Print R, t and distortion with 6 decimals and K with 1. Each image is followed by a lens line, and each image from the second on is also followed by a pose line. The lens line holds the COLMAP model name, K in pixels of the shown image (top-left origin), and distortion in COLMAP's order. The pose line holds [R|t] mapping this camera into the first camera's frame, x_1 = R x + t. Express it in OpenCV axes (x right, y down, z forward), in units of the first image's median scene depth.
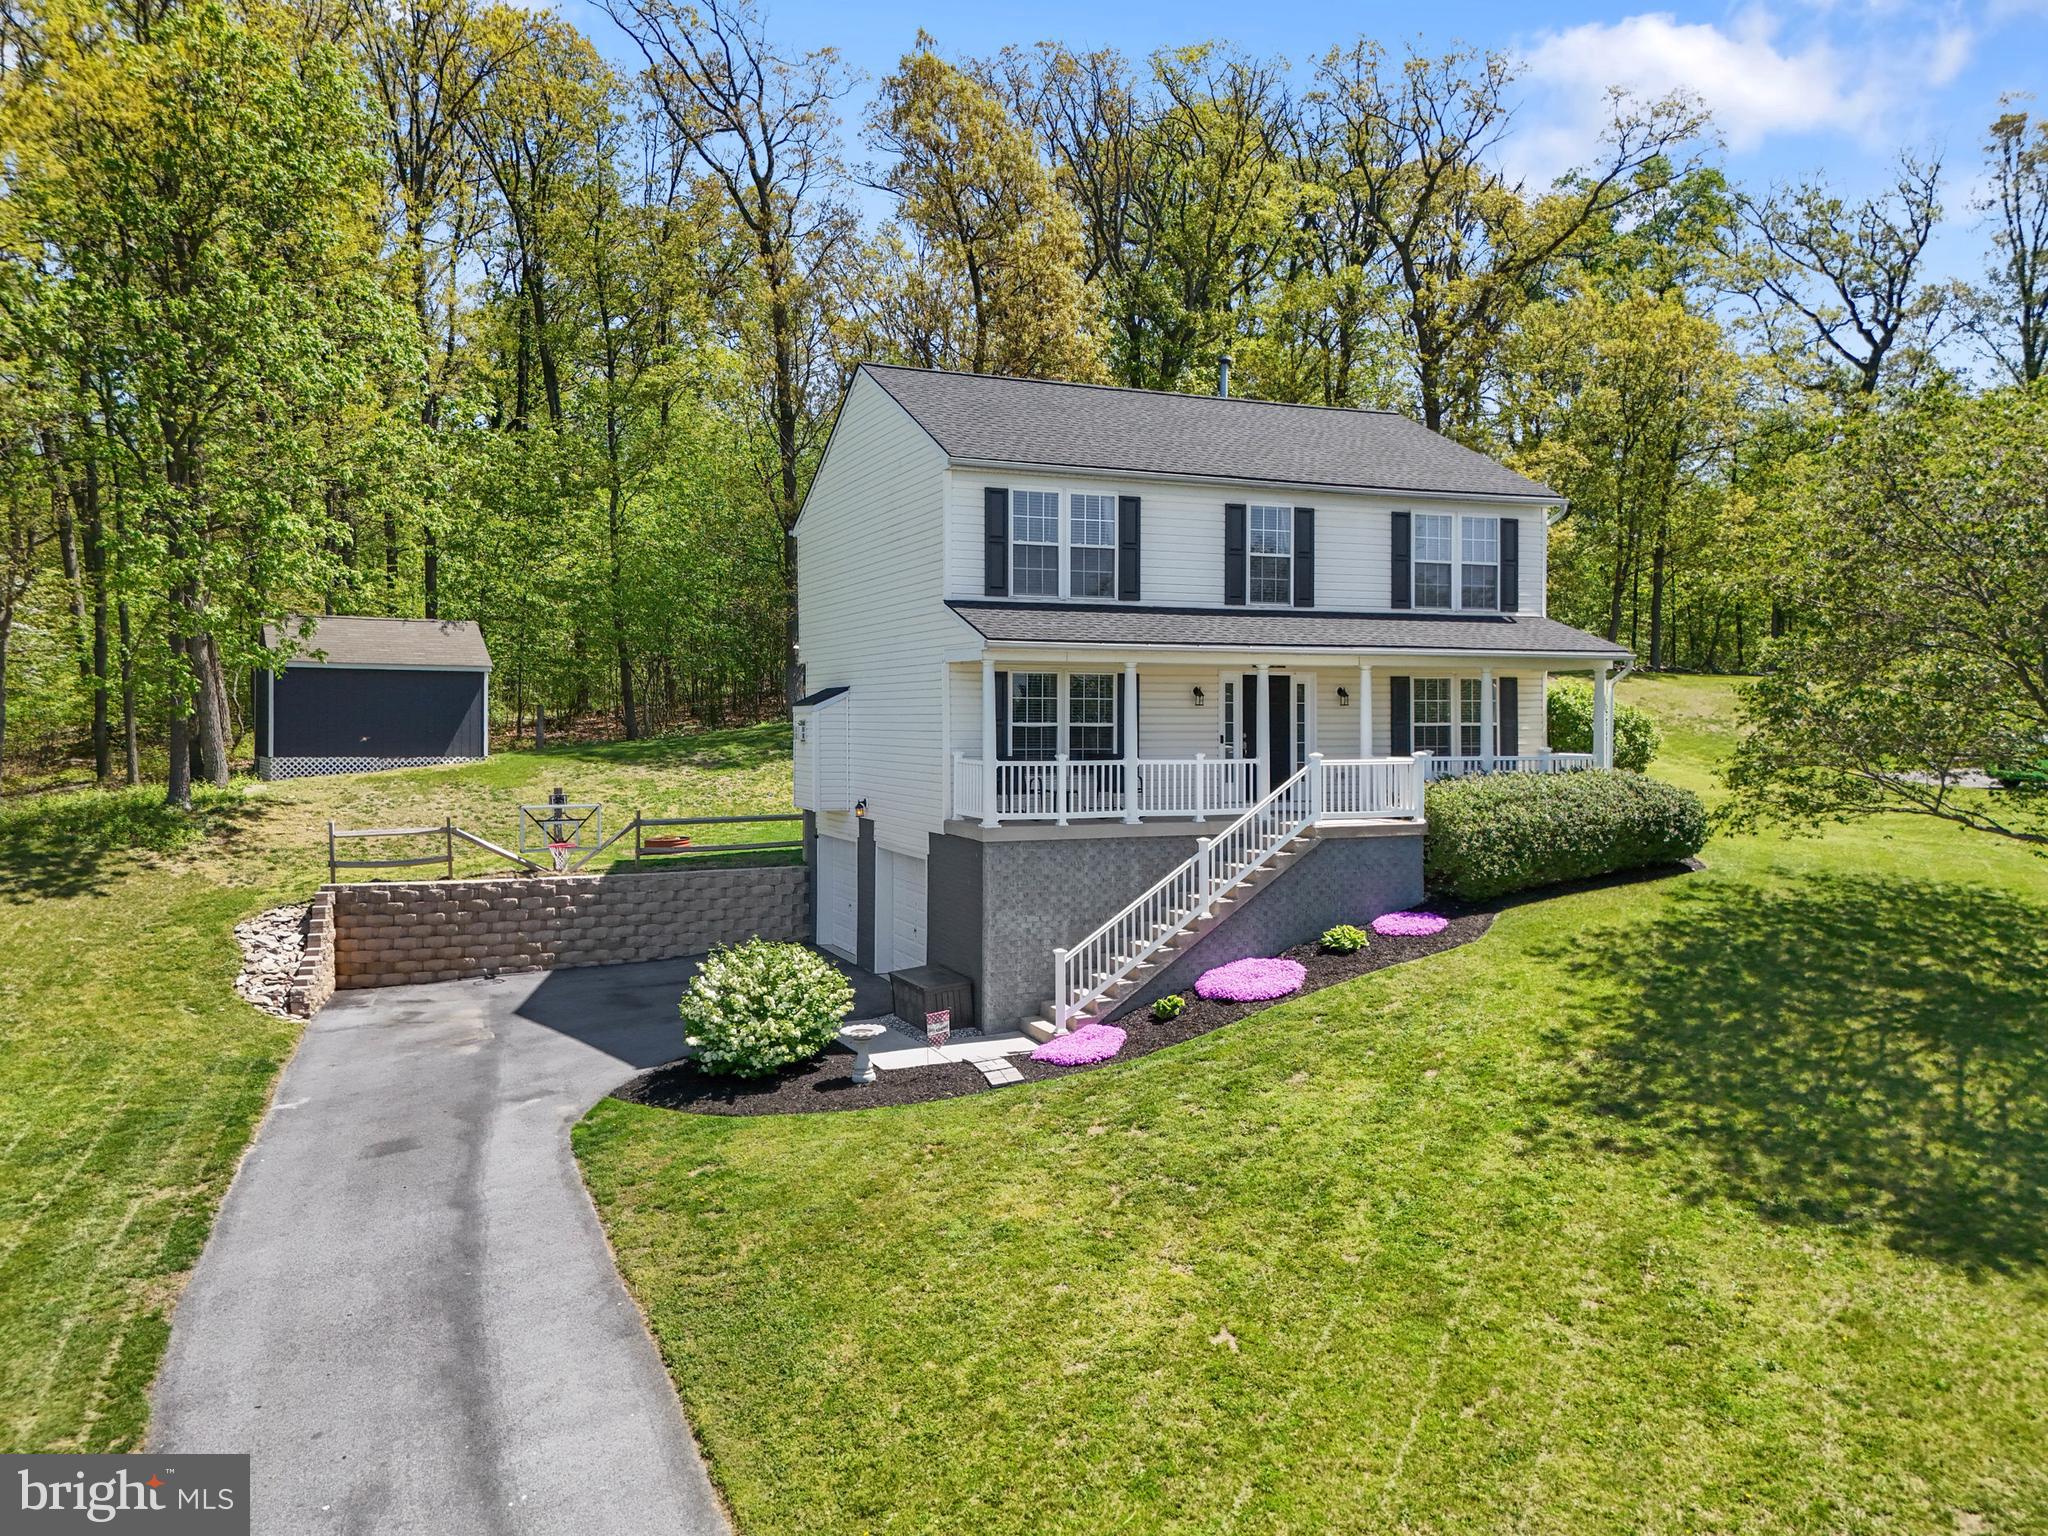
lens RADIAL K [[1550.6, 0, 1016.7], [0, 1550.6, 748.3], [0, 0, 1]] dist [0.058789, -0.003777]
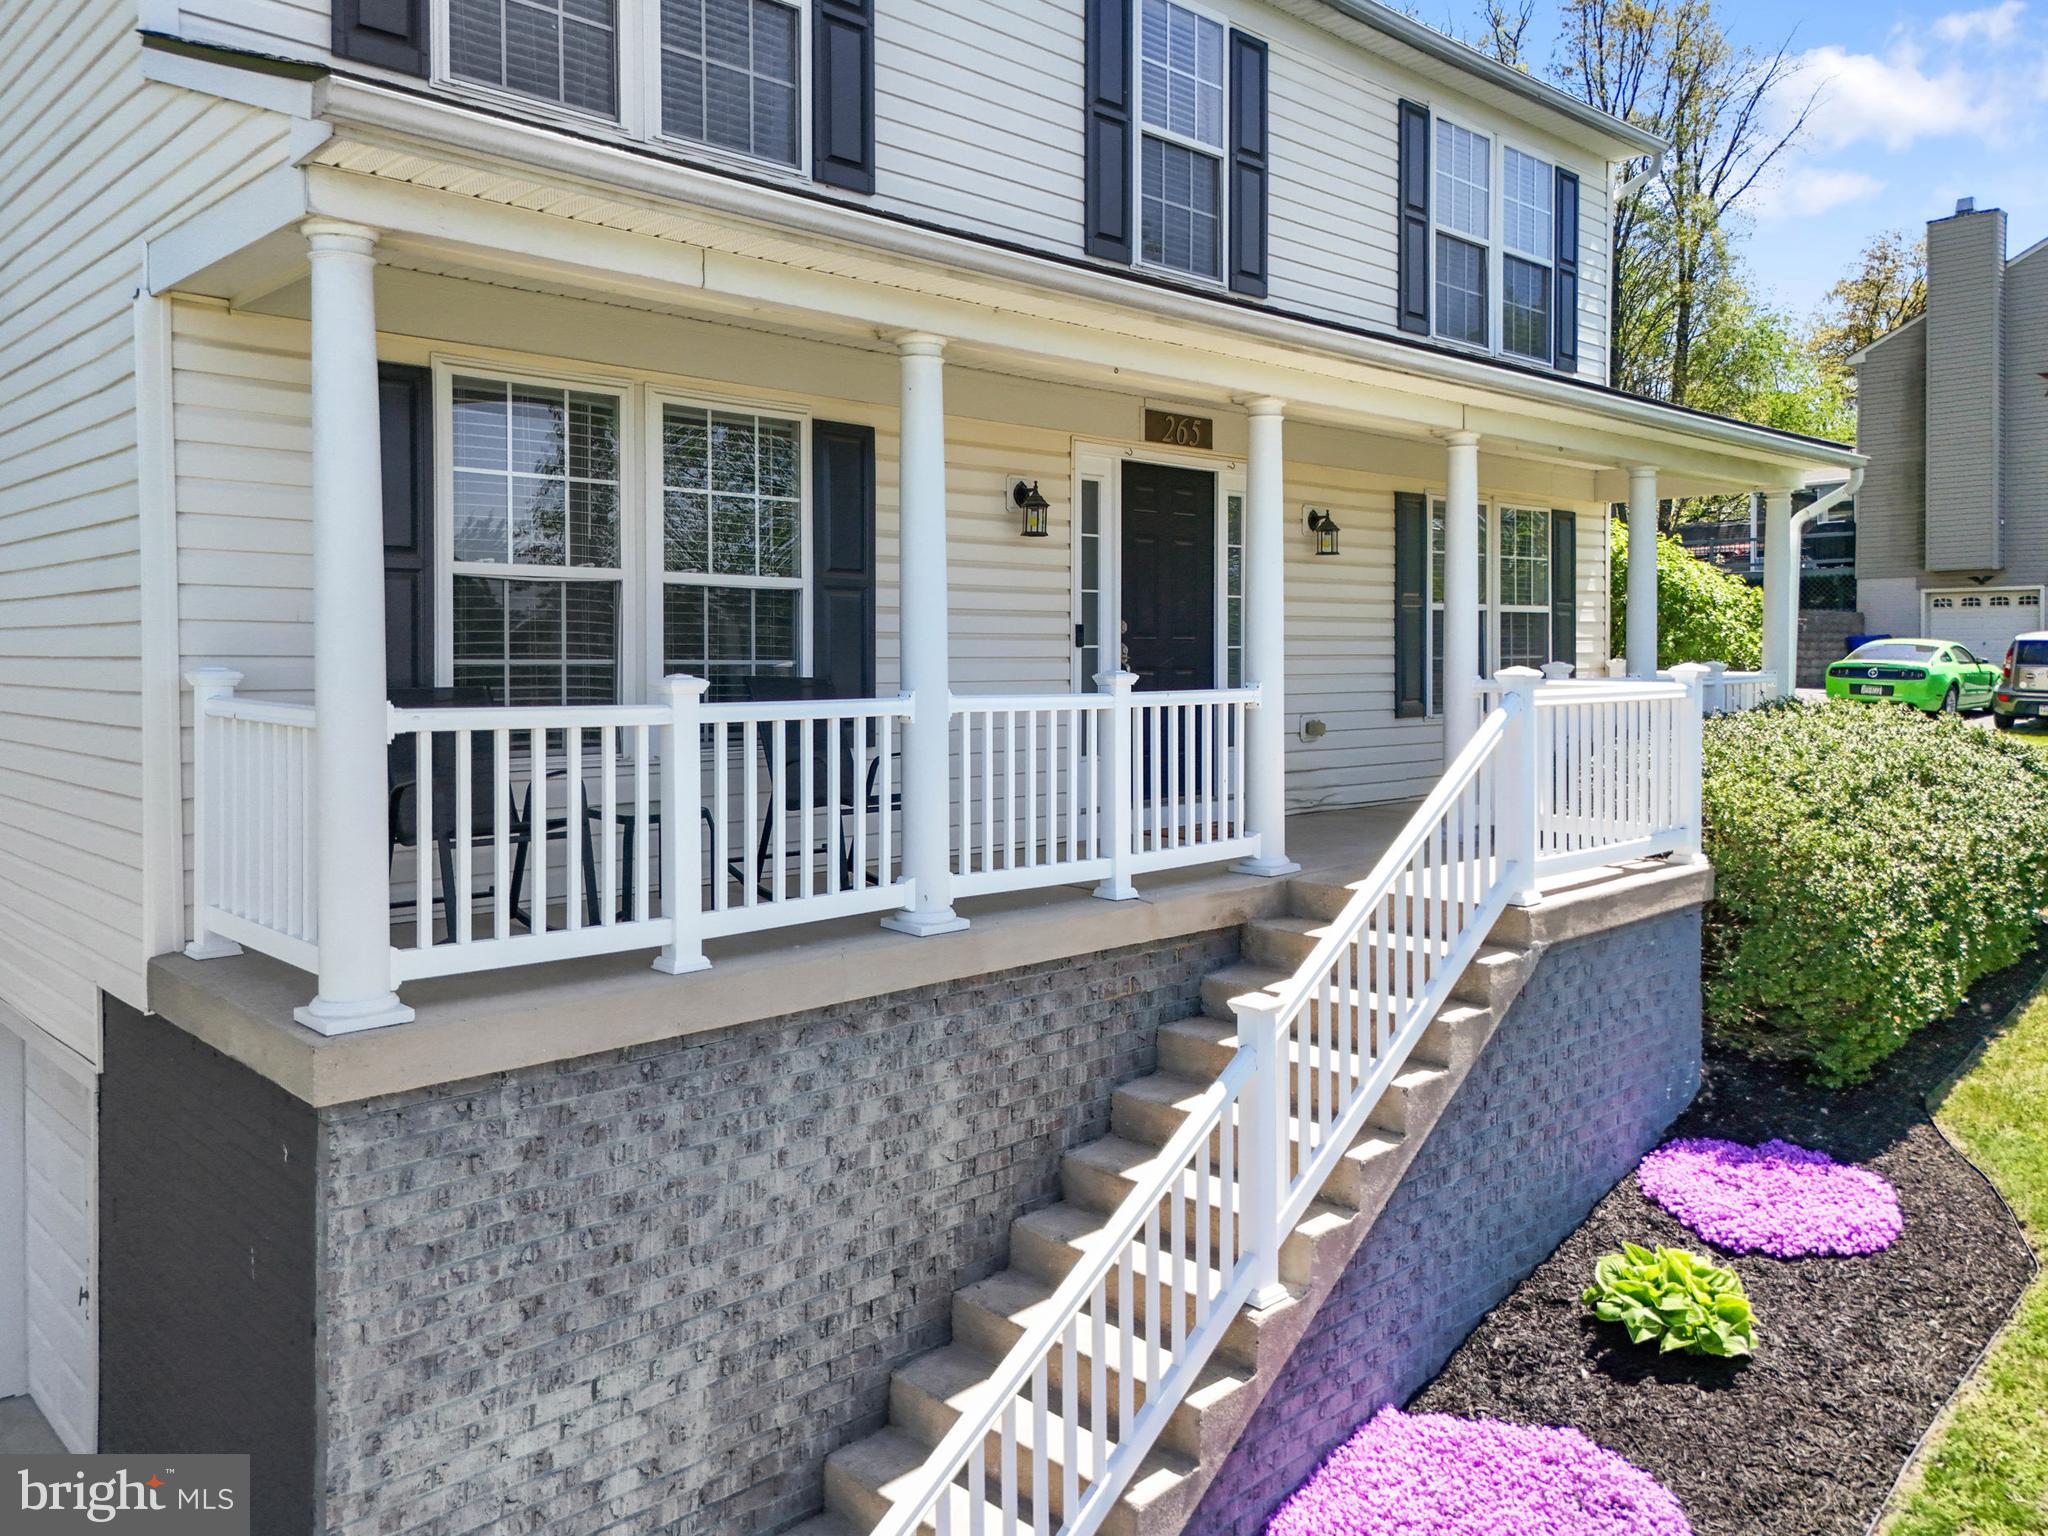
lens RADIAL K [[1580.6, 0, 1023.7], [0, 1580.6, 714.5], [0, 0, 1]] dist [0.035839, -0.005231]
pose [[0.933789, -0.015242, 0.357500, -0.008159], [0.009324, 0.999790, 0.018273, 0.005047], [-0.357703, -0.013730, 0.933734, 0.670803]]
